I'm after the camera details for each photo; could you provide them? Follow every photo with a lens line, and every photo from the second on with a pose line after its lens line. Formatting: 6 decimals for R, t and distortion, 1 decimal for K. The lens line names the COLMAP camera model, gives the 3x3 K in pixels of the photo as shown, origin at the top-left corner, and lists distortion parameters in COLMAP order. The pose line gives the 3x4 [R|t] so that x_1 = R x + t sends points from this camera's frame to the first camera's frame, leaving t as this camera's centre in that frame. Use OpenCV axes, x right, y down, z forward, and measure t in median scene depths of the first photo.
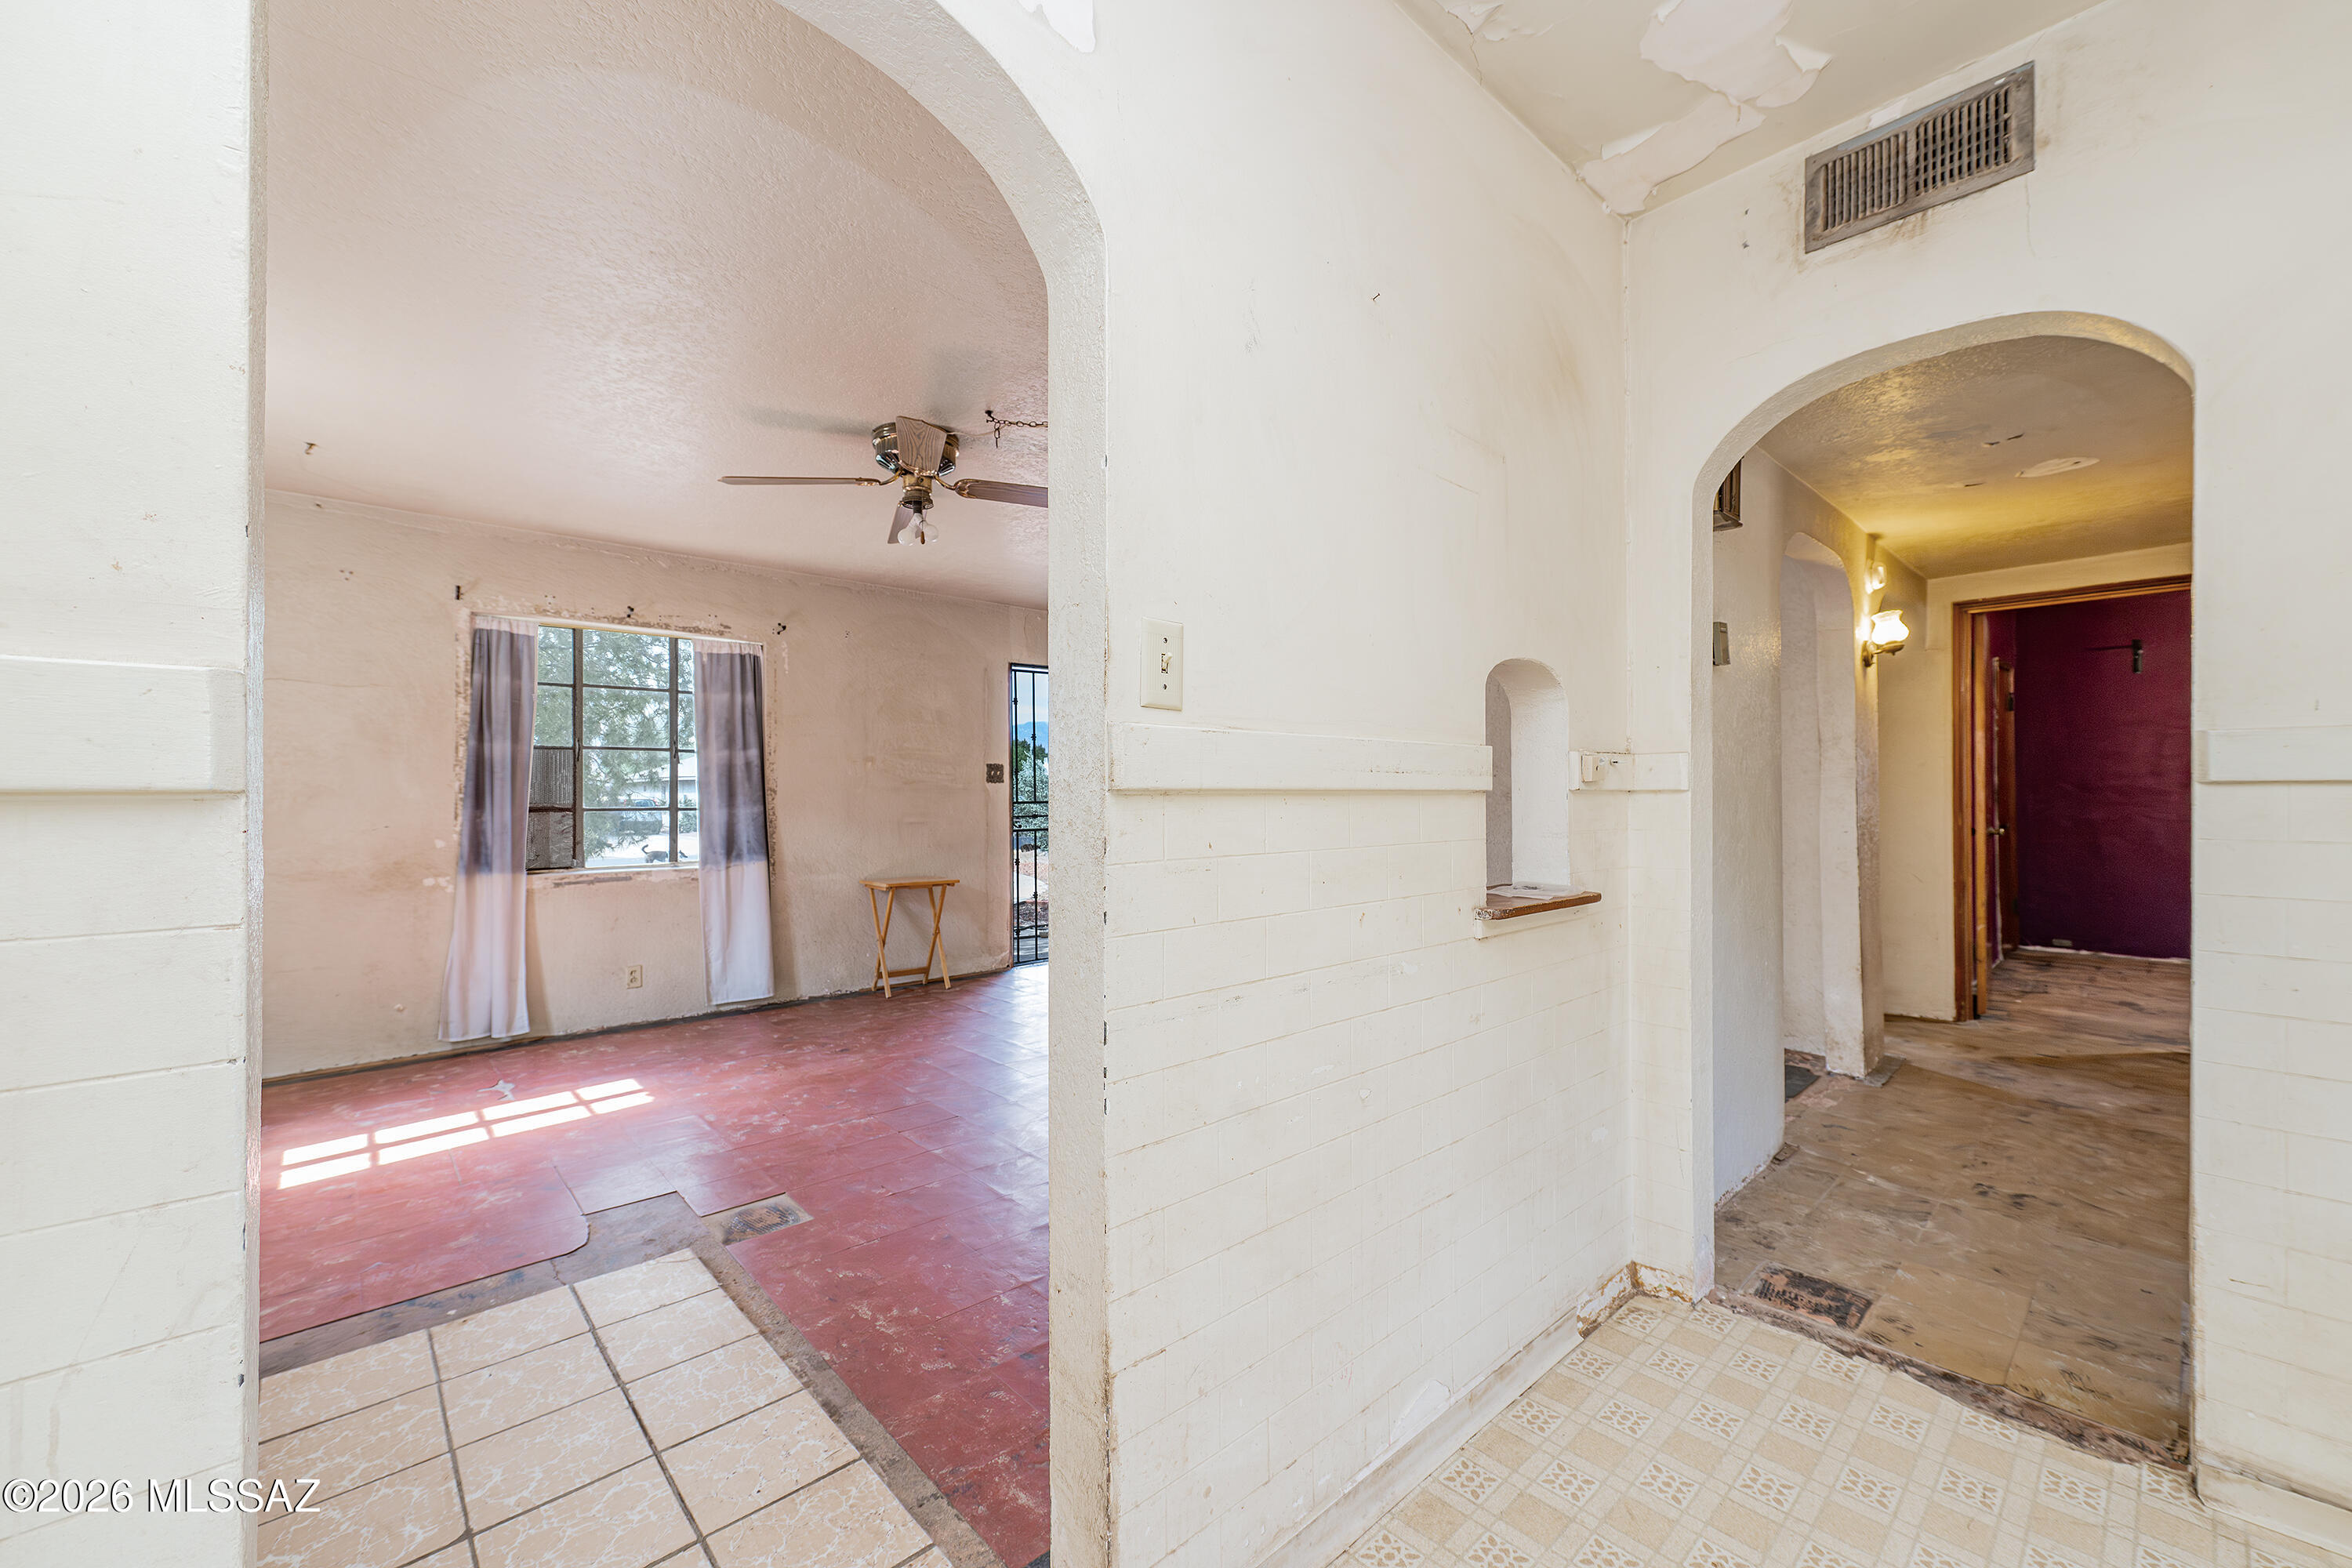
lens RADIAL K [[920.0, 0, 1164.0], [0, 920.0, 788.3], [0, 0, 1]] dist [-0.000233, -0.000232]
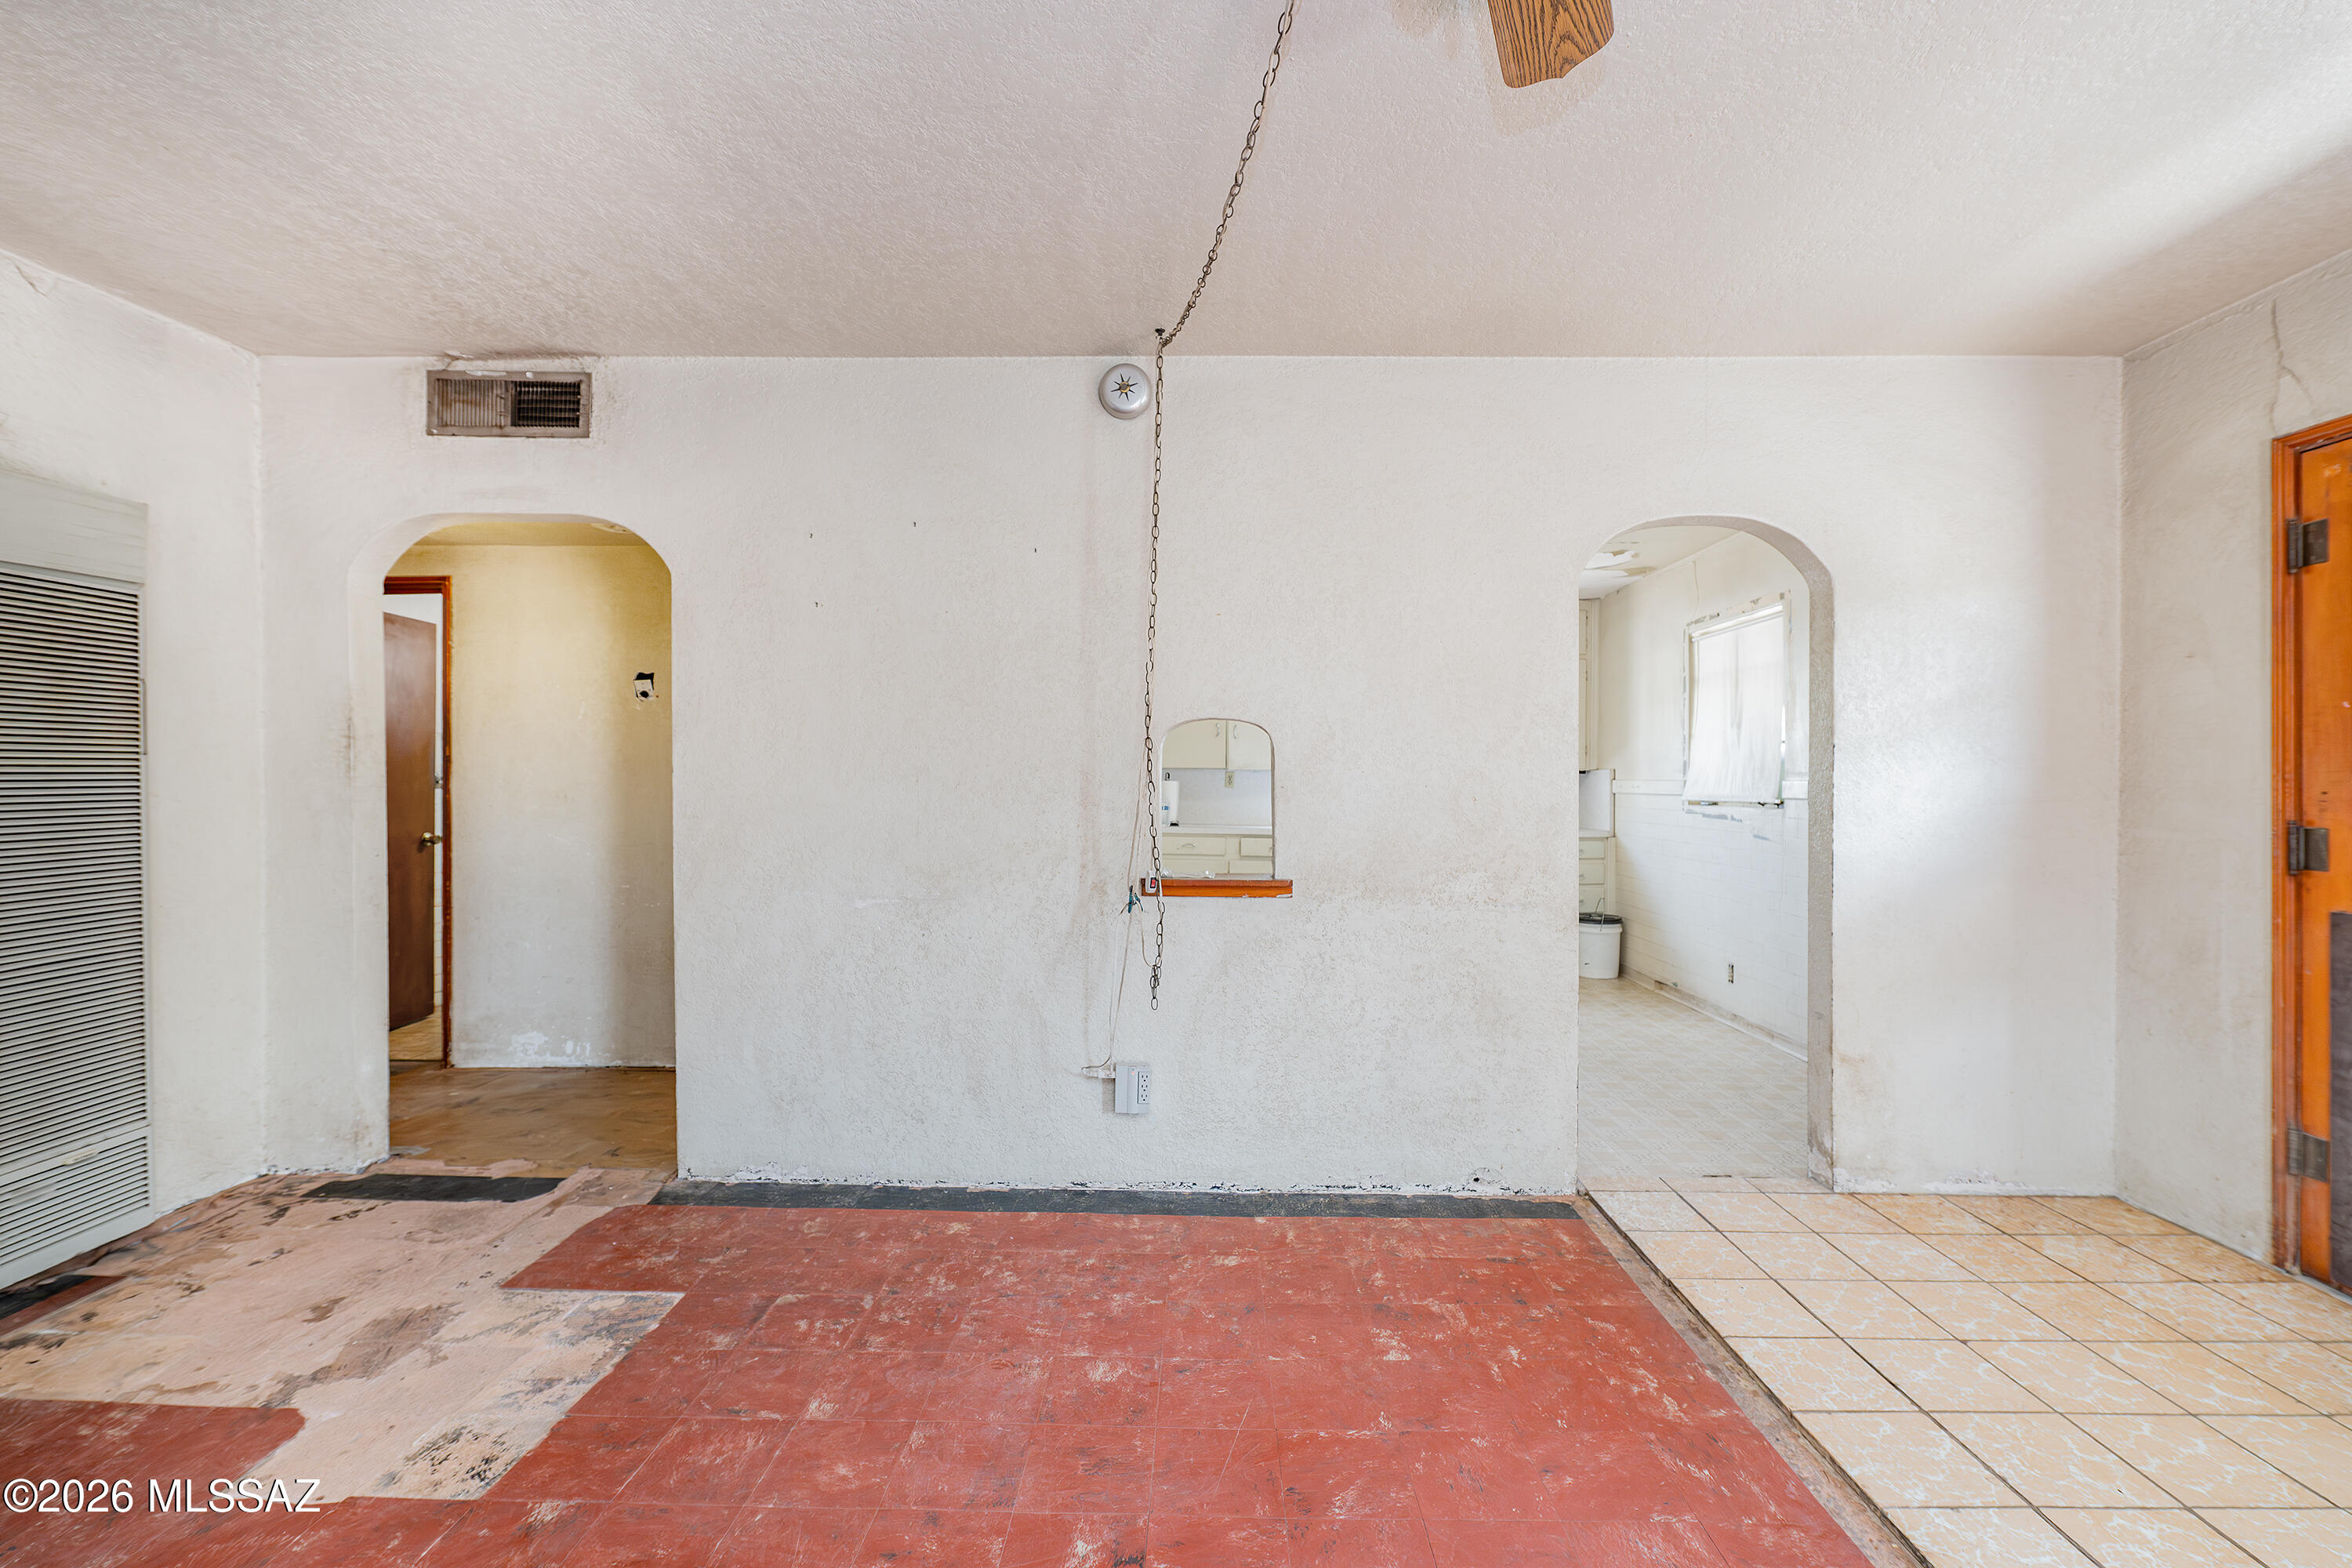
lens RADIAL K [[1008.5, 0, 1191.9], [0, 1008.5, 787.4], [0, 0, 1]] dist [-0.002435, -0.000438]
pose [[-0.739042, -0.000381, 0.673659, -0.413552], [-0.003099, 0.999991, -0.002834, -0.013961], [-0.673652, -0.004182, -0.739037, 1.317390]]
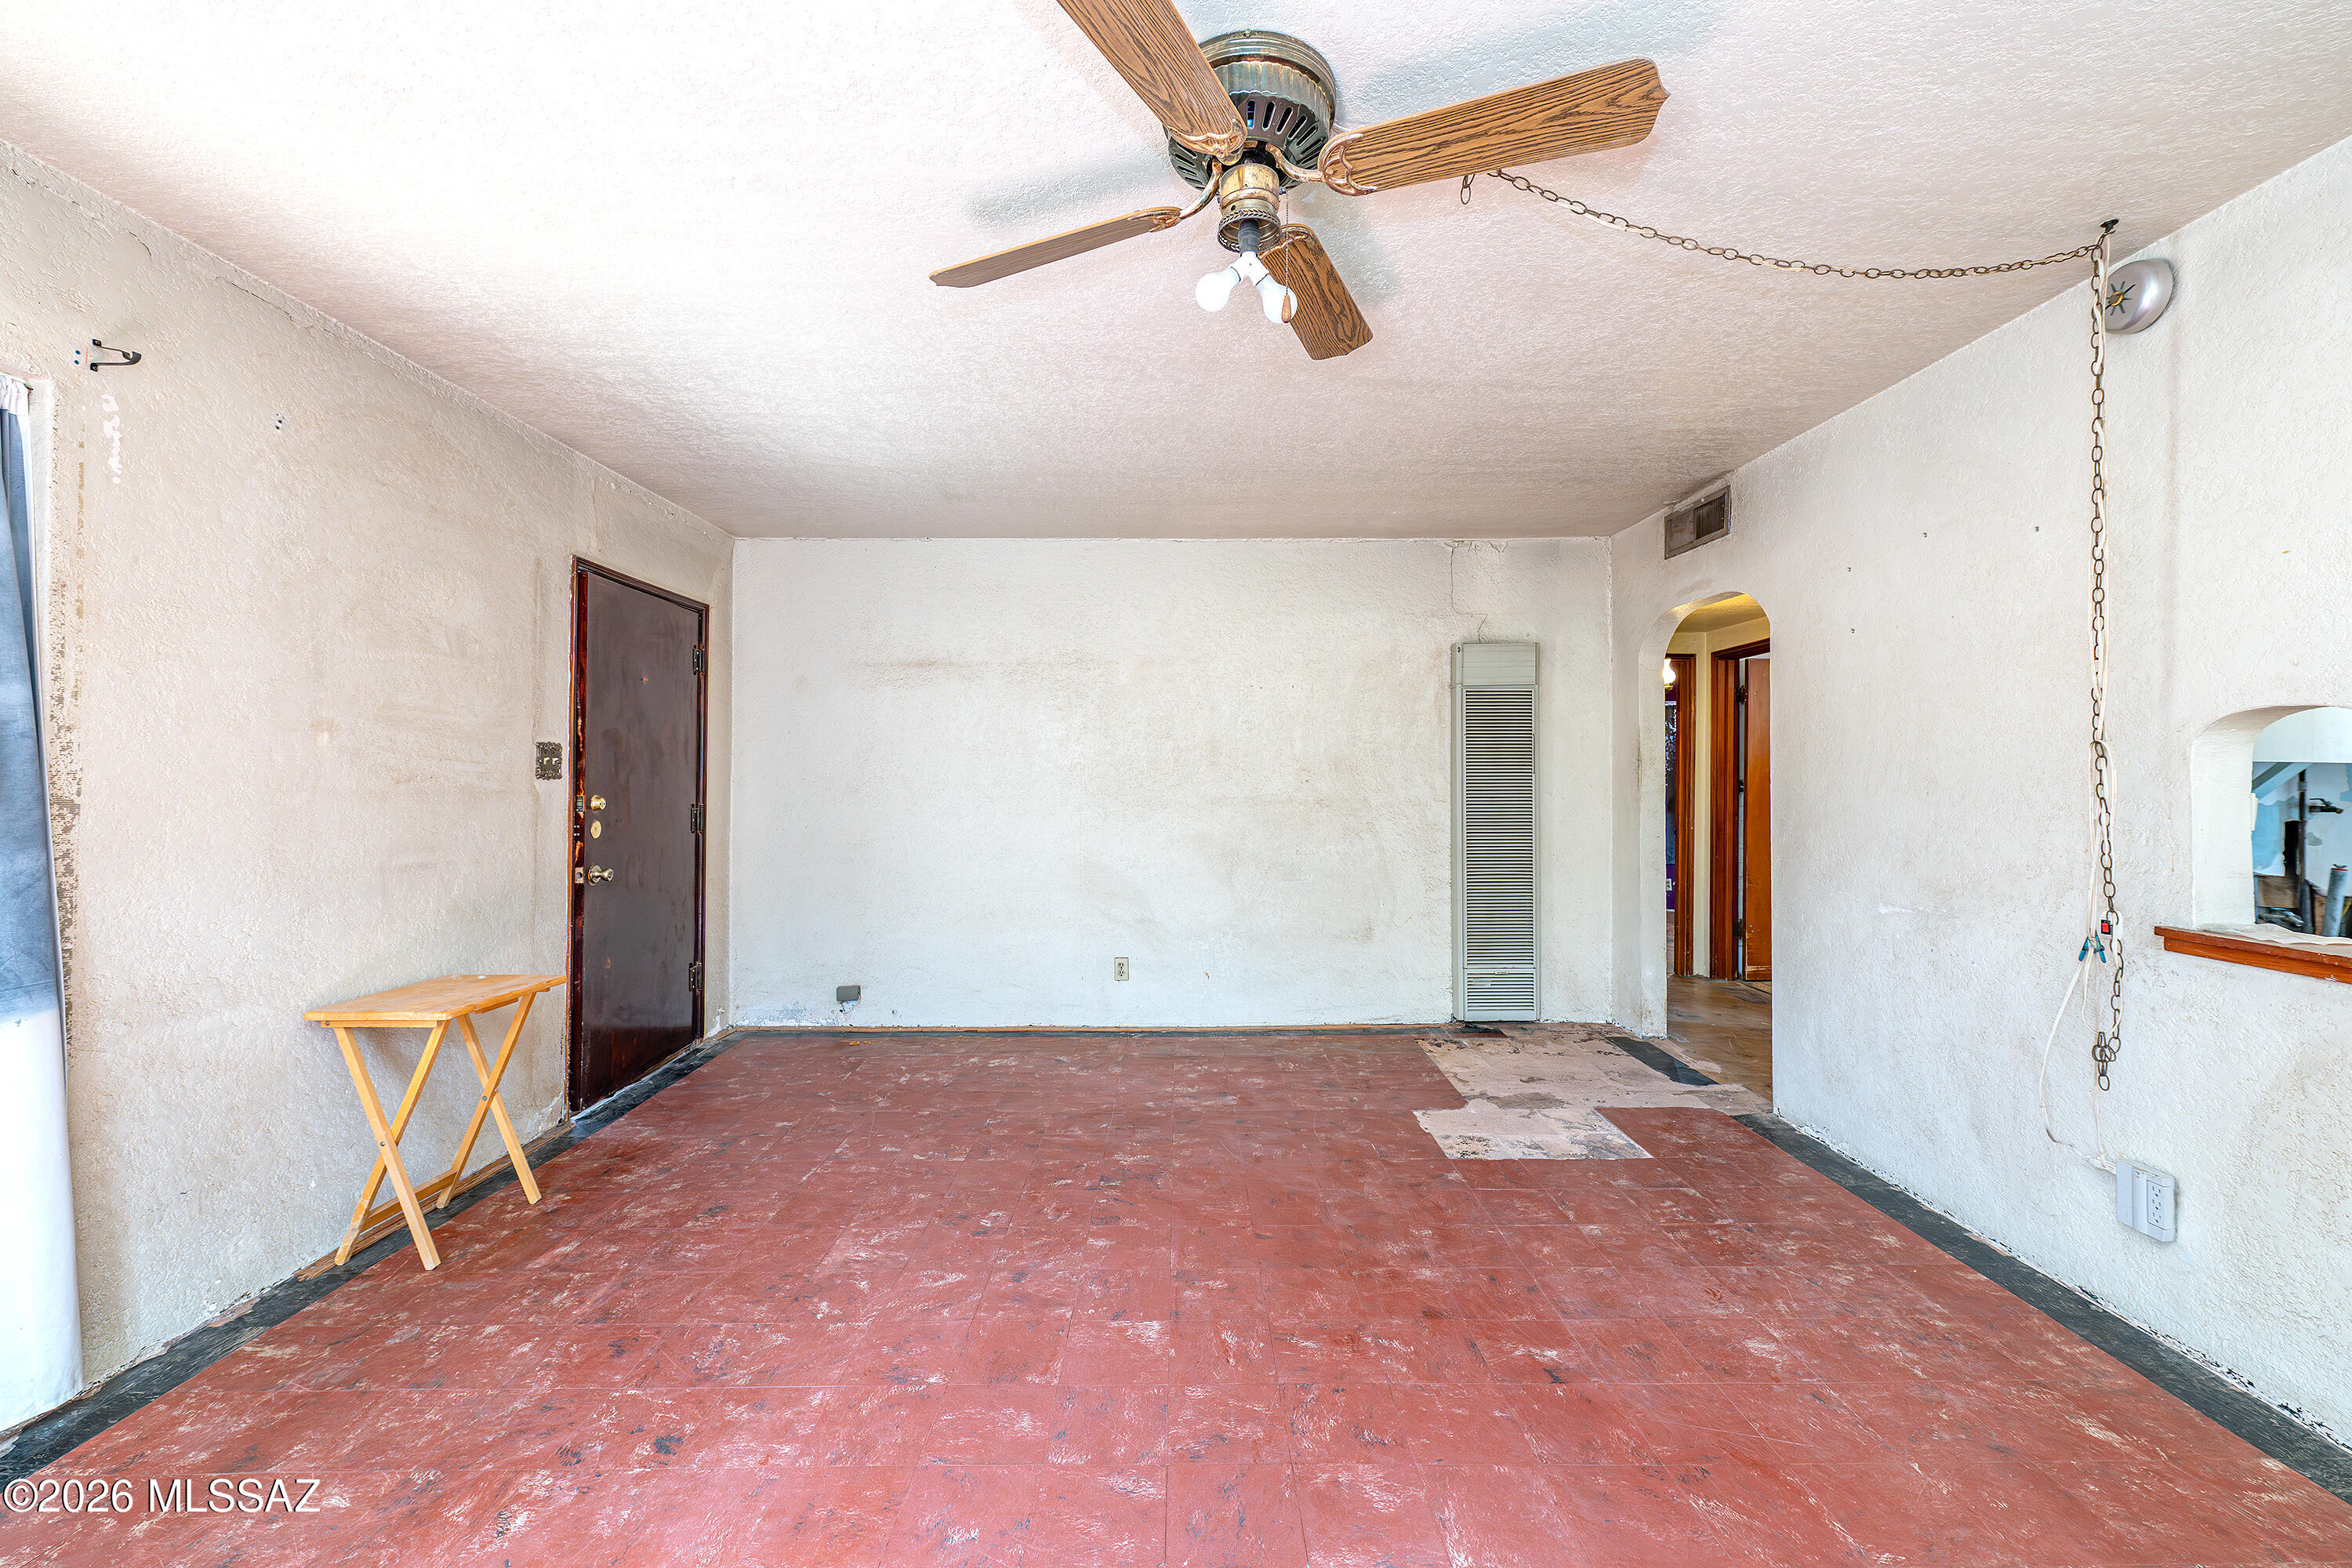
lens RADIAL K [[937.2, 0, 1178.9], [0, 937.2, 770.9], [0, 0, 1]] dist [-0.000529, -0.000404]
pose [[0.658795, 0.015836, 0.752155, -0.695550], [-0.016166, 0.999846, -0.006891, -0.025204], [-0.752148, -0.007619, 0.658950, 0.742414]]
